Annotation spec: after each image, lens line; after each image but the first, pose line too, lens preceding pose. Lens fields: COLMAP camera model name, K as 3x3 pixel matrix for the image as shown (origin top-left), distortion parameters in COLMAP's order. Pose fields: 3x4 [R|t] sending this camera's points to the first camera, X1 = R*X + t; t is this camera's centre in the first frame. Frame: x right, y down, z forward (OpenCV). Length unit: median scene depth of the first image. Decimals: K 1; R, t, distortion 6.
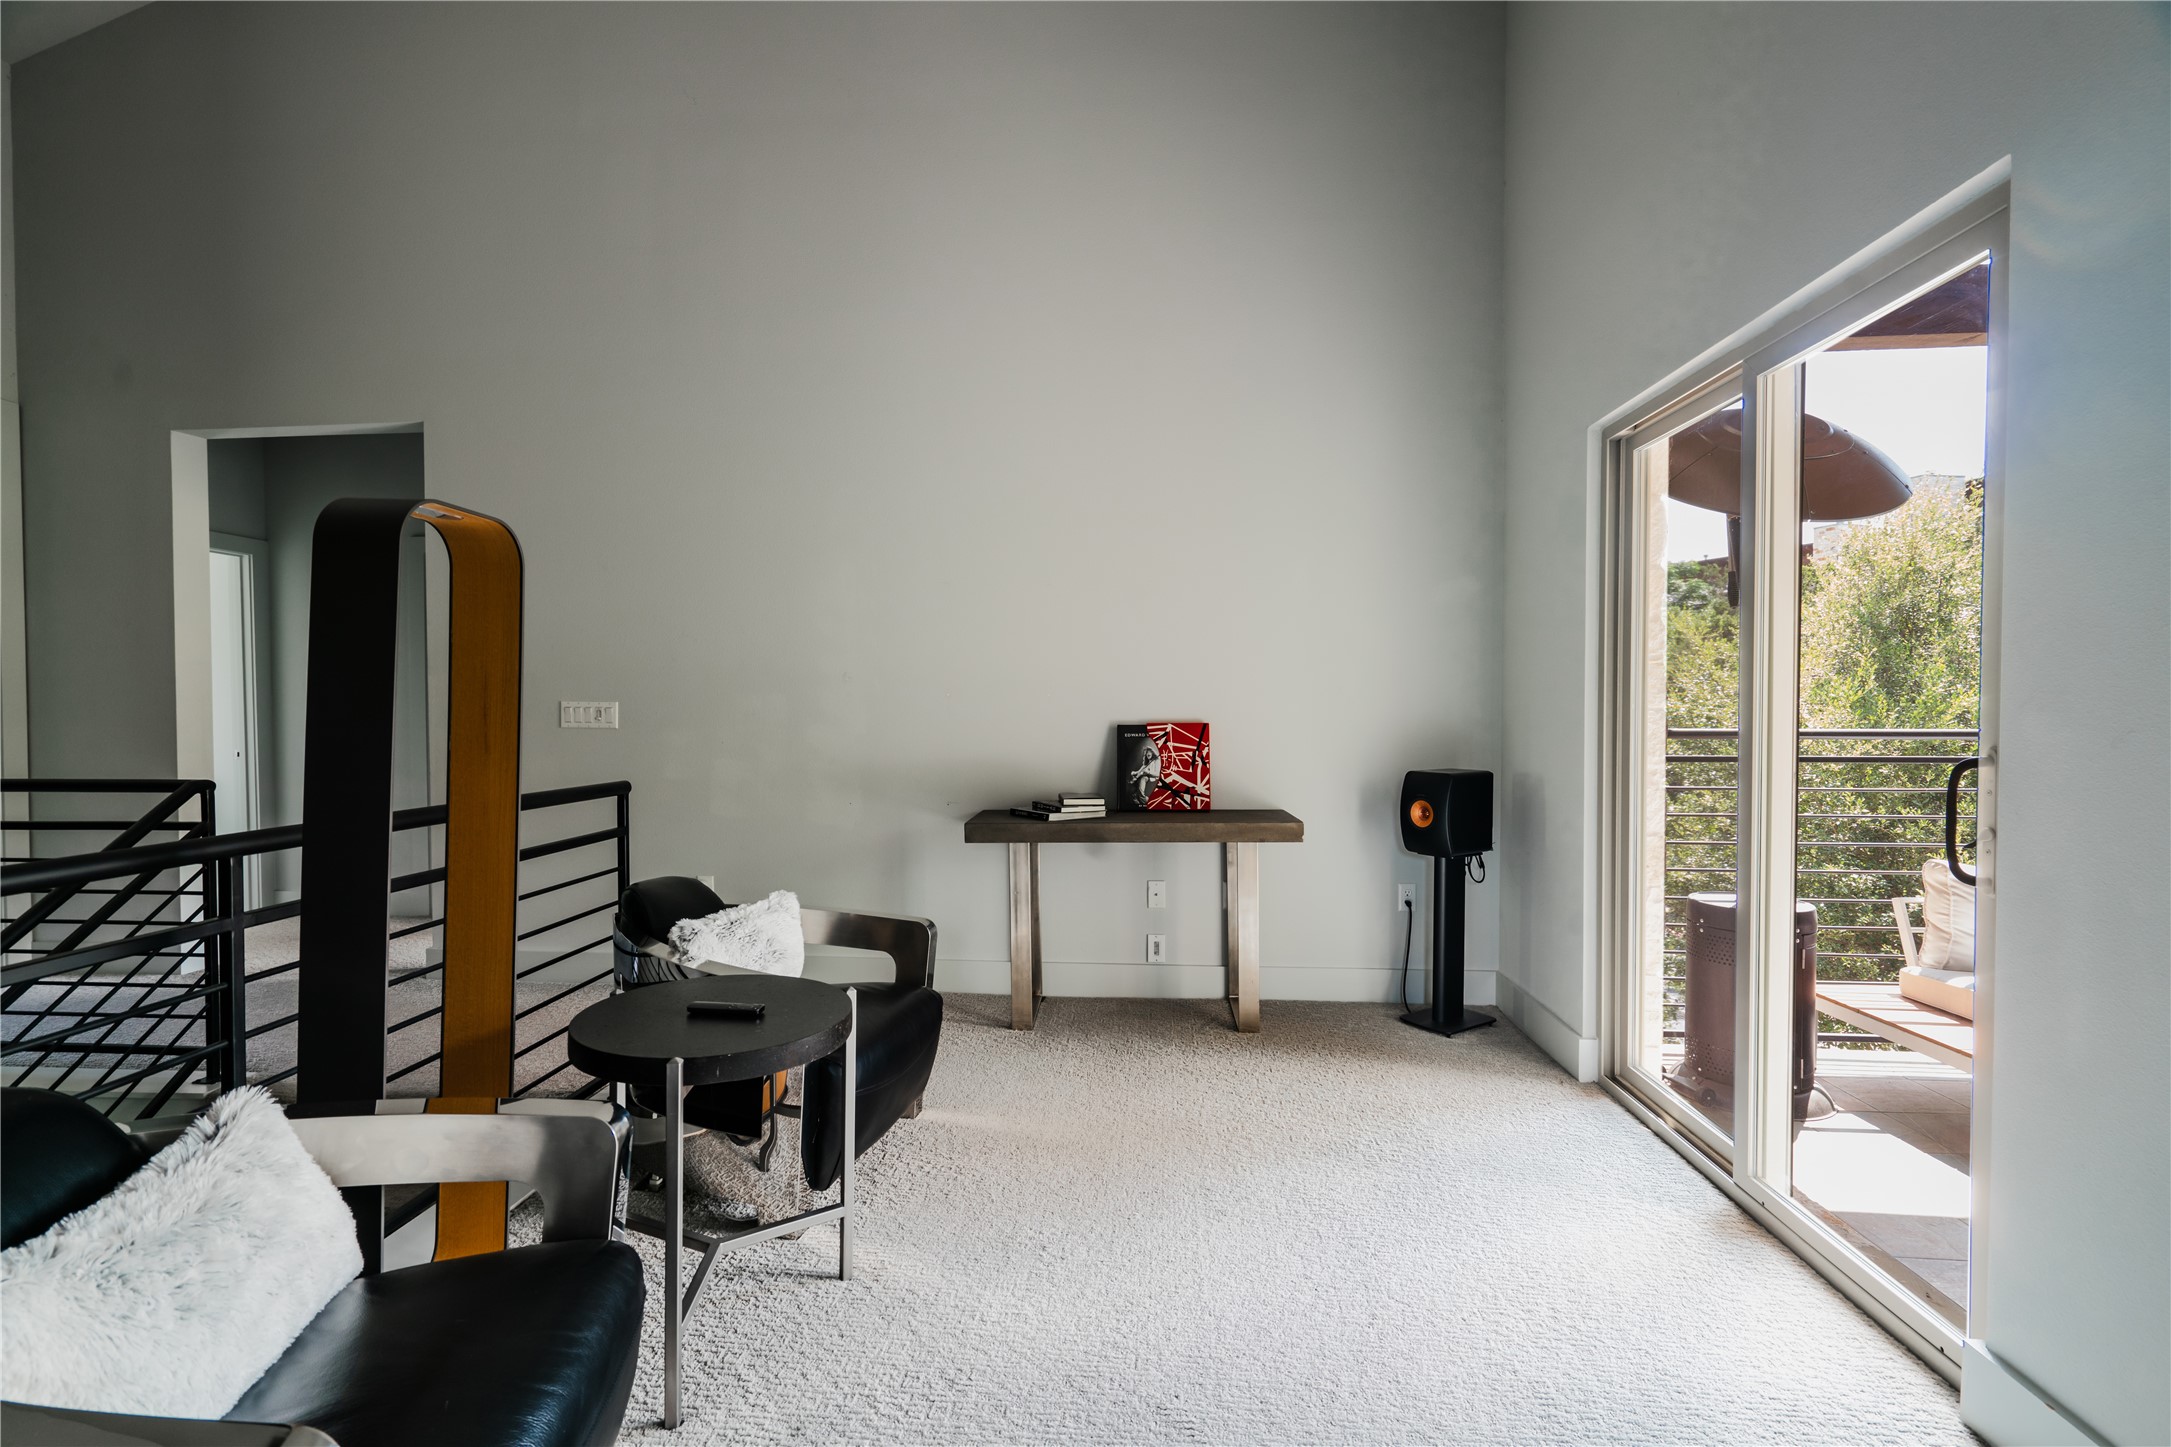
lens RADIAL K [[990.6, 0, 1081.6], [0, 990.6, 726.2], [0, 0, 1]] dist [-0.003812, -0.000490]
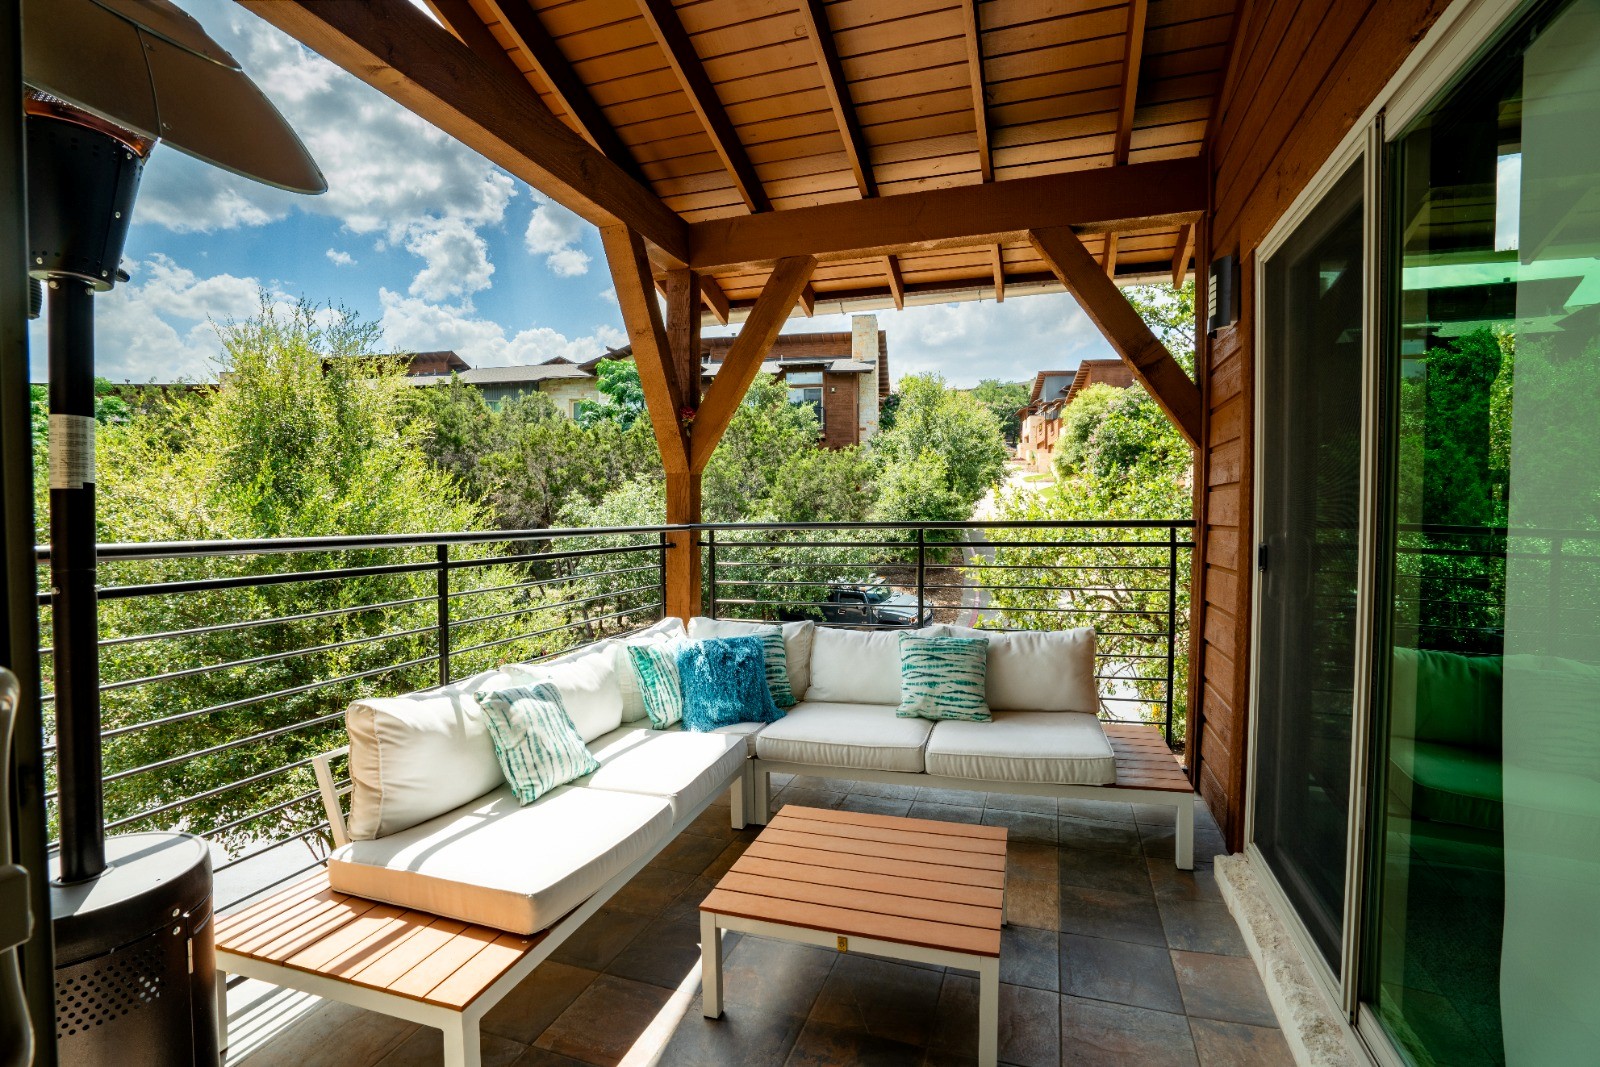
lens RADIAL K [[730.1, 0, 801.8], [0, 730.1, 534.7], [0, 0, 1]] dist [-0.003812, -0.000490]
pose [[0.258297, -0.032798, 0.965509, 0.354409], [0.015634, 0.999435, 0.029768, -0.018120], [-0.965939, 0.007406, 0.258664, 0.457930]]
